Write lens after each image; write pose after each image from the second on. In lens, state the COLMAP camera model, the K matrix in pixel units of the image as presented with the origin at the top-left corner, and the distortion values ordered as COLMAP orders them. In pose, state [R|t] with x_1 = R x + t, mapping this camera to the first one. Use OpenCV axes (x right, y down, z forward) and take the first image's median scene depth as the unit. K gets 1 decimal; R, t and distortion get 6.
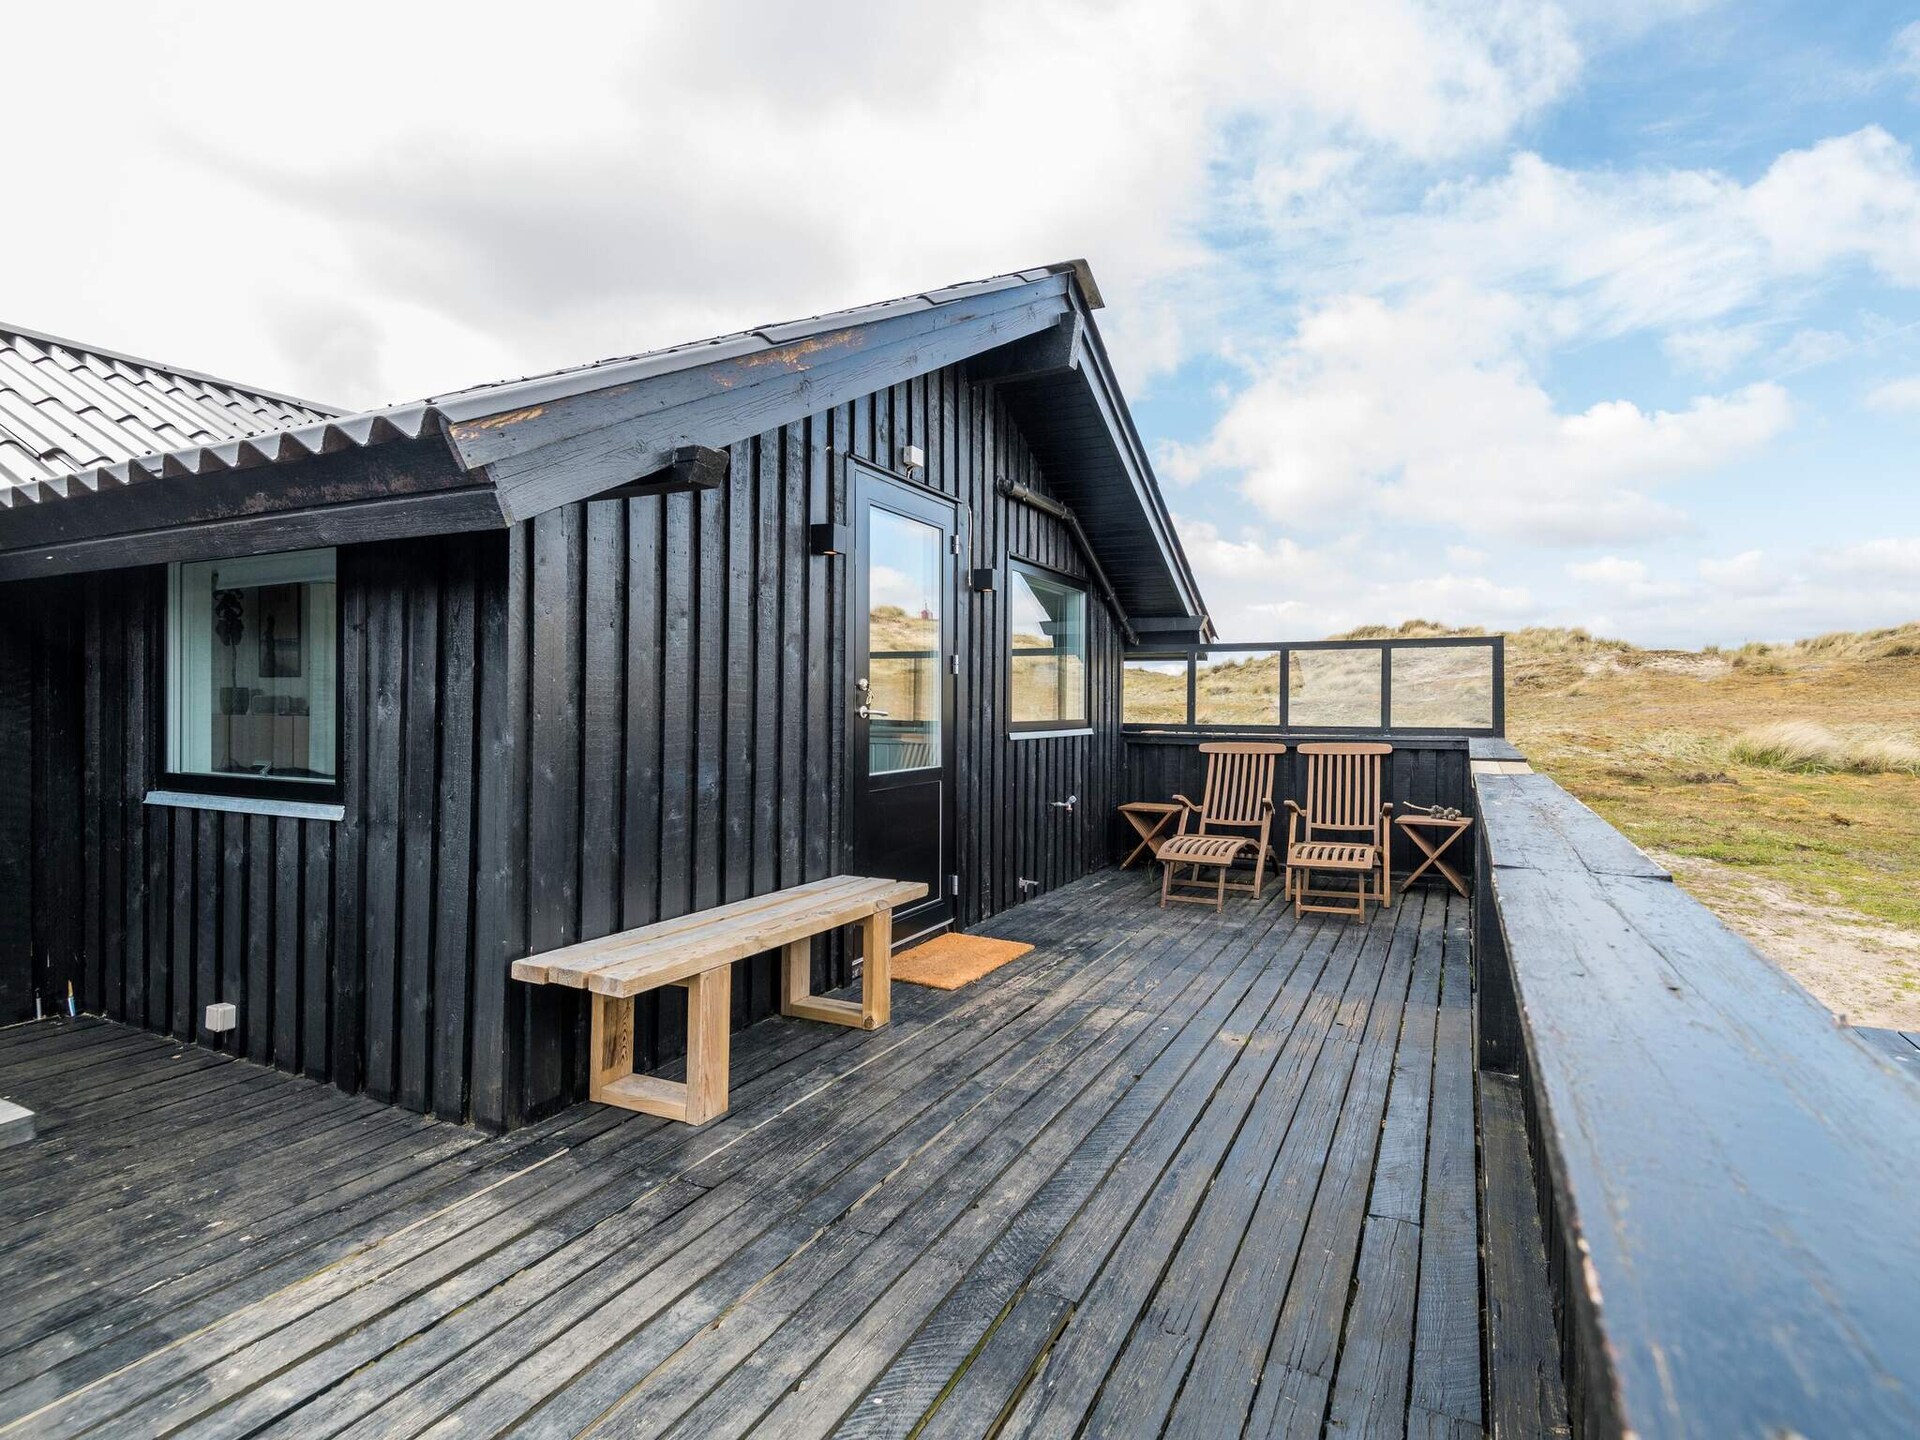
lens RADIAL K [[970.7, 0, 967.2], [0, 970.7, 708.9], [0, 0, 1]] dist [0.035944, -0.027356]
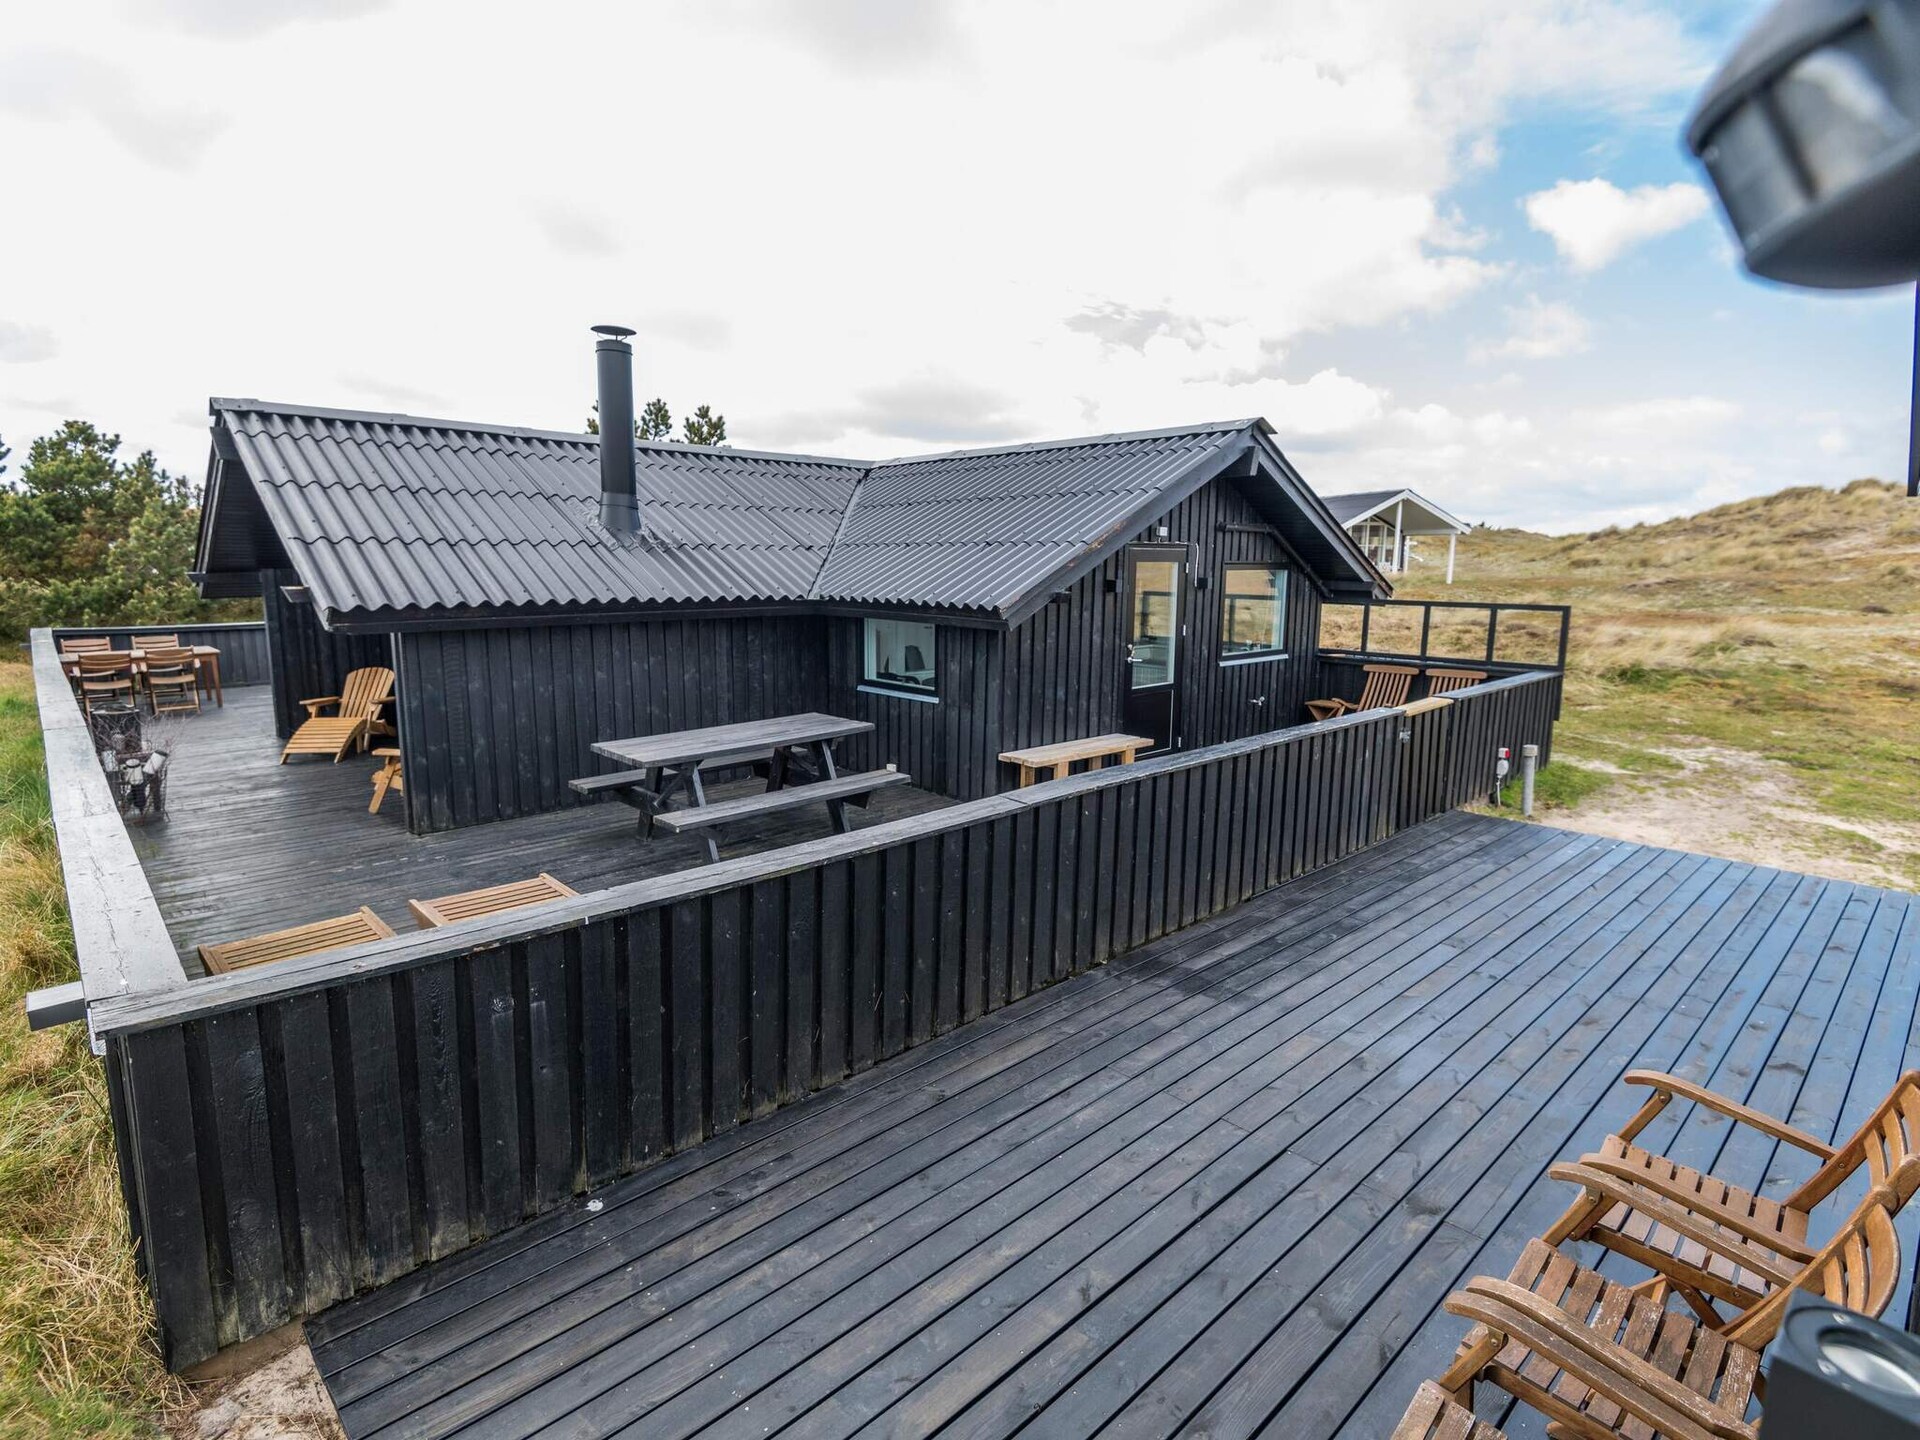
lens RADIAL K [[970.7, 0, 967.2], [0, 970.7, 708.9], [0, 0, 1]] dist [0.035944, -0.027356]
pose [[0.941690, 0.057056, -0.331609, 0.201367], [-0.007412, 0.988797, 0.149081, -0.152760], [0.336400, -0.137930, 0.931564, -0.842777]]
